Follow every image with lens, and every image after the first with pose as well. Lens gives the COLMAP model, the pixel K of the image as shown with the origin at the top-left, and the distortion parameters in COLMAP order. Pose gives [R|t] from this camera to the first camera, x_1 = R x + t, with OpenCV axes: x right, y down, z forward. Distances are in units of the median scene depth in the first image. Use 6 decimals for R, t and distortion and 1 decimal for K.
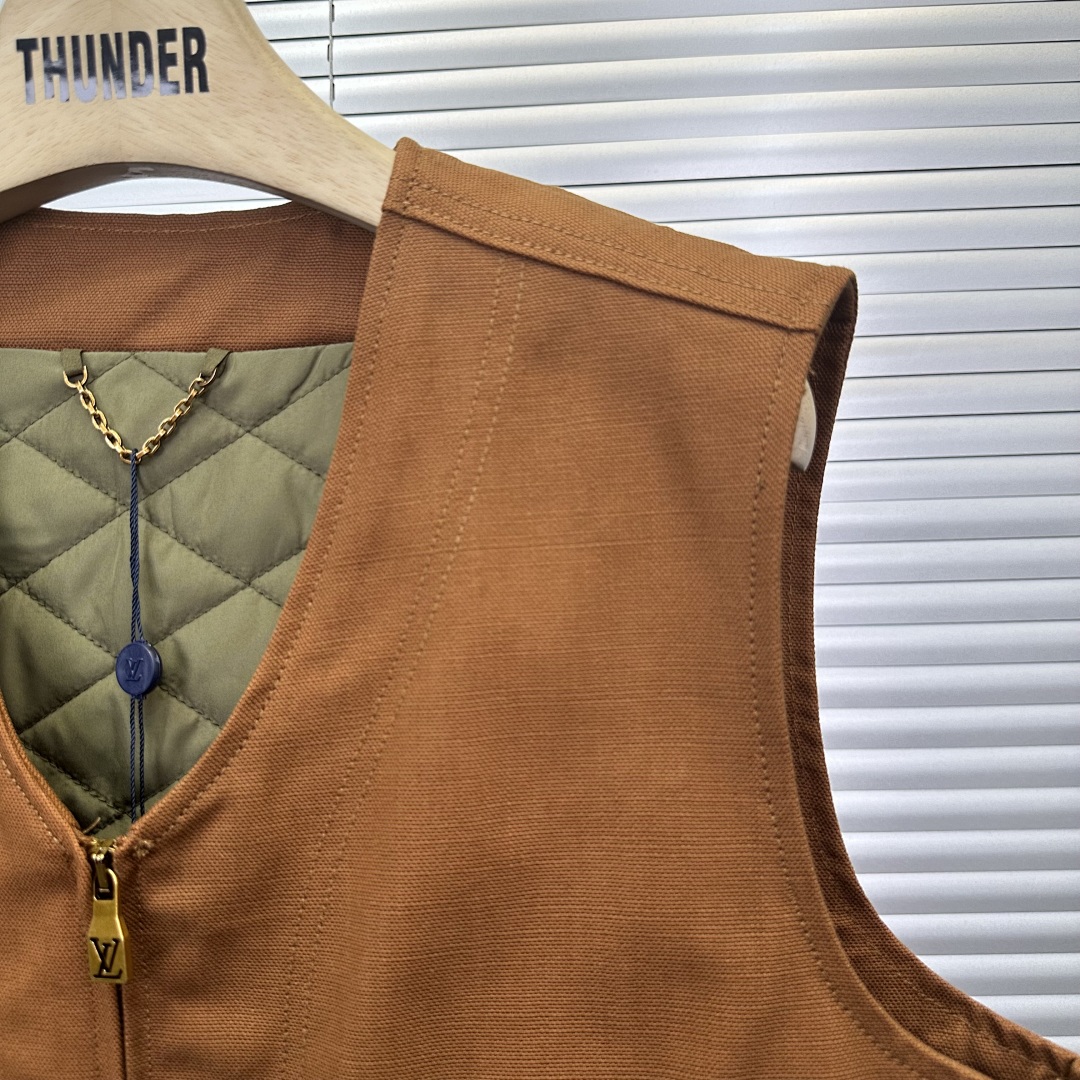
lens RADIAL K [[1094.8, 0, 527.2], [0, 1094.8, 558.7], [0, 0, 1]] dist [0.139568, -0.350605]
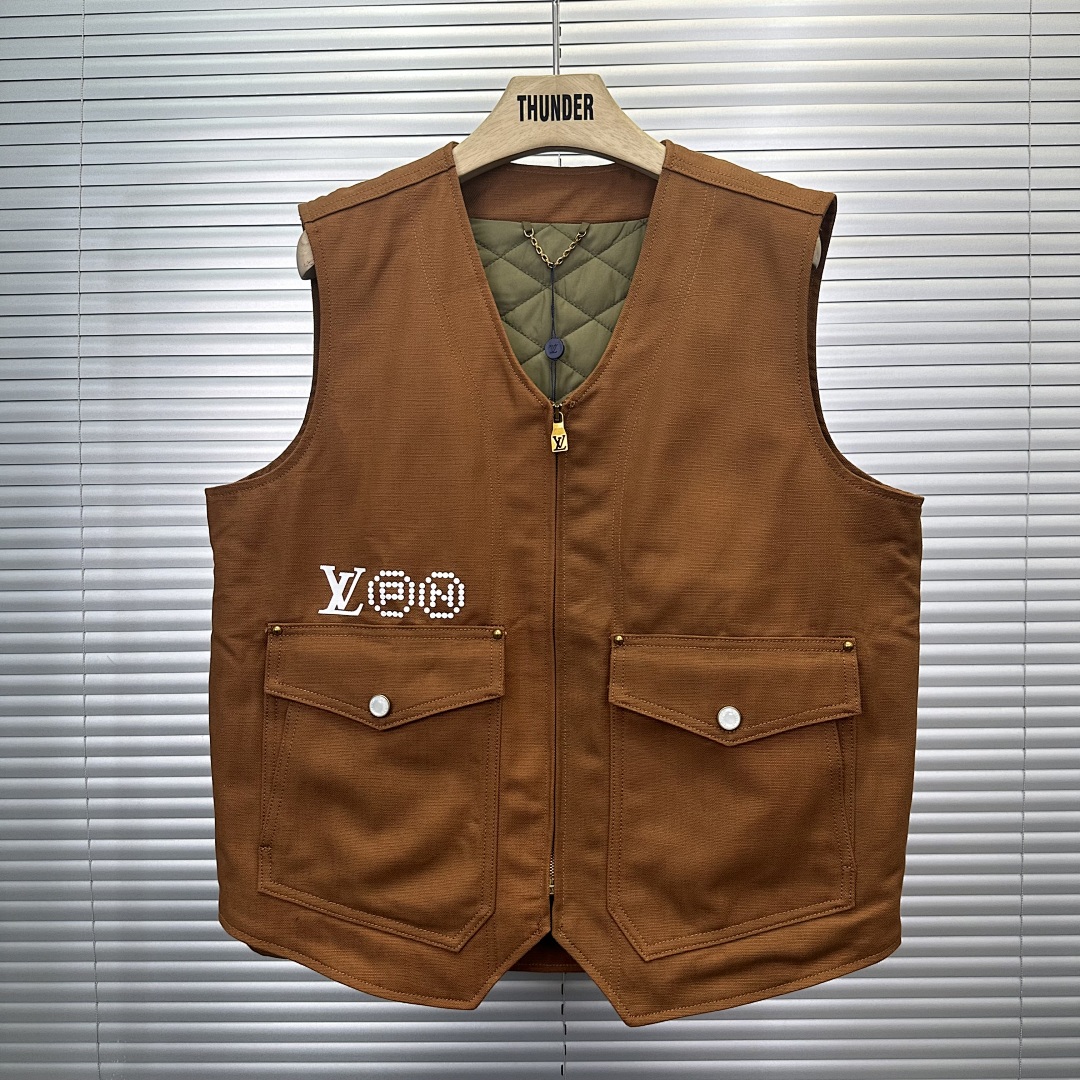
lens RADIAL K [[1049.7, 0, 540.0], [0, 1049.7, 540.0], [0, 0, 1]] dist [0.190173, -0.449073]
pose [[0.999543, 0.014458, 0.026532, -0.467955], [-0.015643, 0.998864, 0.045004, 0.459644], [-0.025851, -0.045398, 0.998634, -1.568848]]
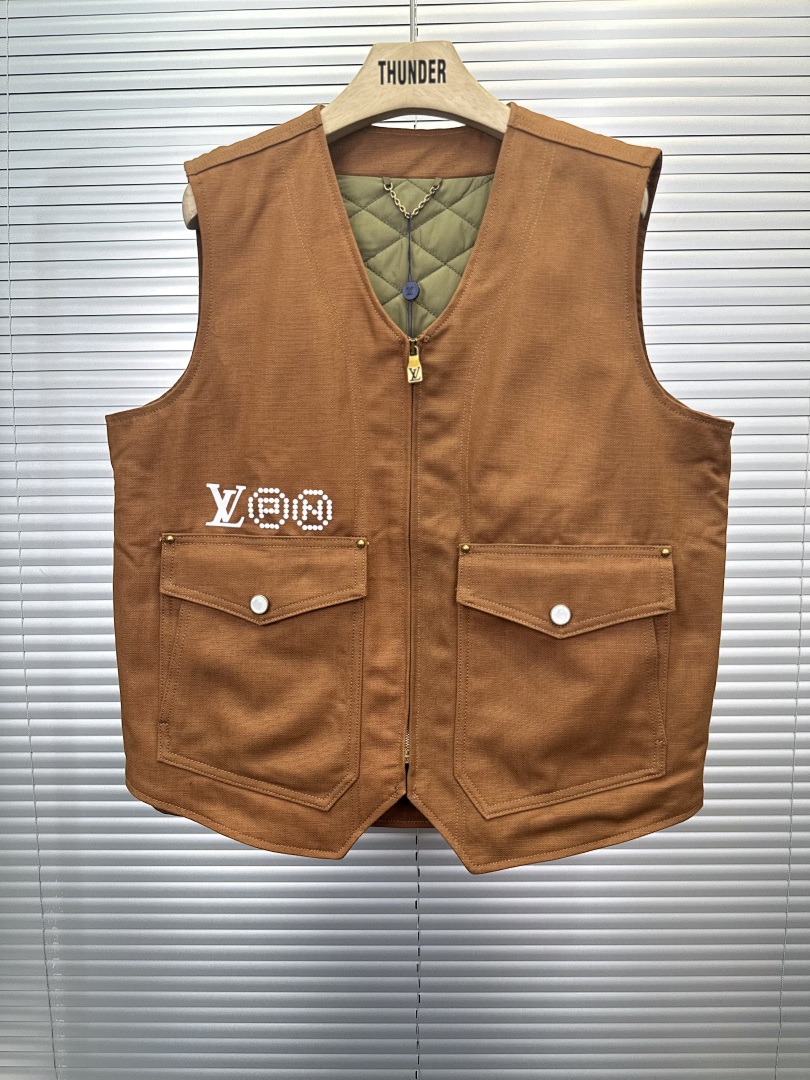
lens RADIAL K [[791.8, 0, 401.3], [0, 791.8, 547.7], [0, 0, 1]] dist [0.189884, -0.436609]
pose [[0.999551, 0.015376, 0.025727, -0.443144], [-0.017885, 0.994795, 0.100316, 0.591402], [-0.024050, -0.100731, 0.994623, -1.243095]]
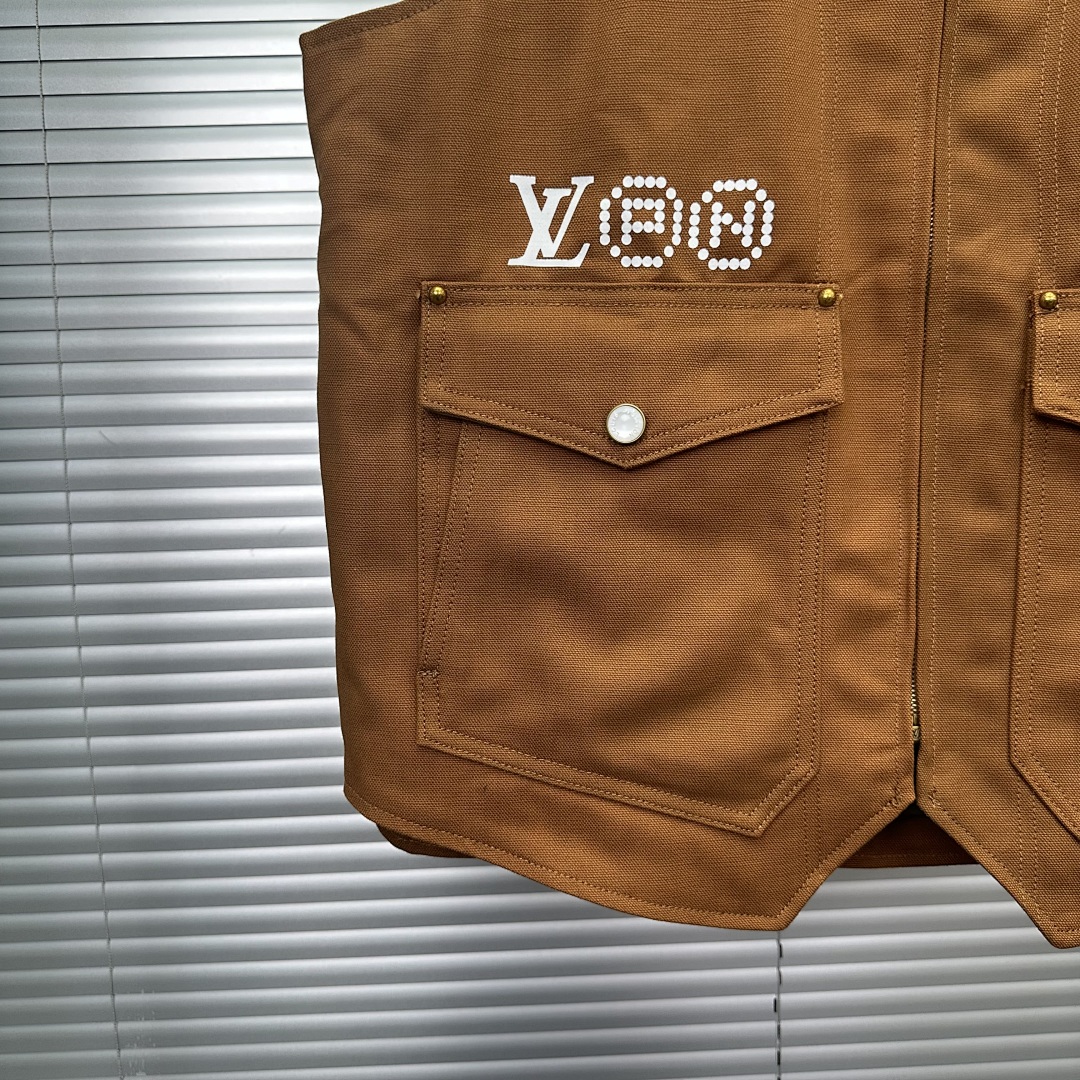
lens RADIAL K [[1094.8, 0, 527.2], [0, 1094.8, 558.7], [0, 0, 1]] dist [0.139568, -0.350605]
pose [[0.997937, -0.007313, 0.063782, -1.015123], [-0.001670, 0.990198, 0.139660, 0.954894], [-0.064178, -0.139479, 0.988143, -0.526708]]
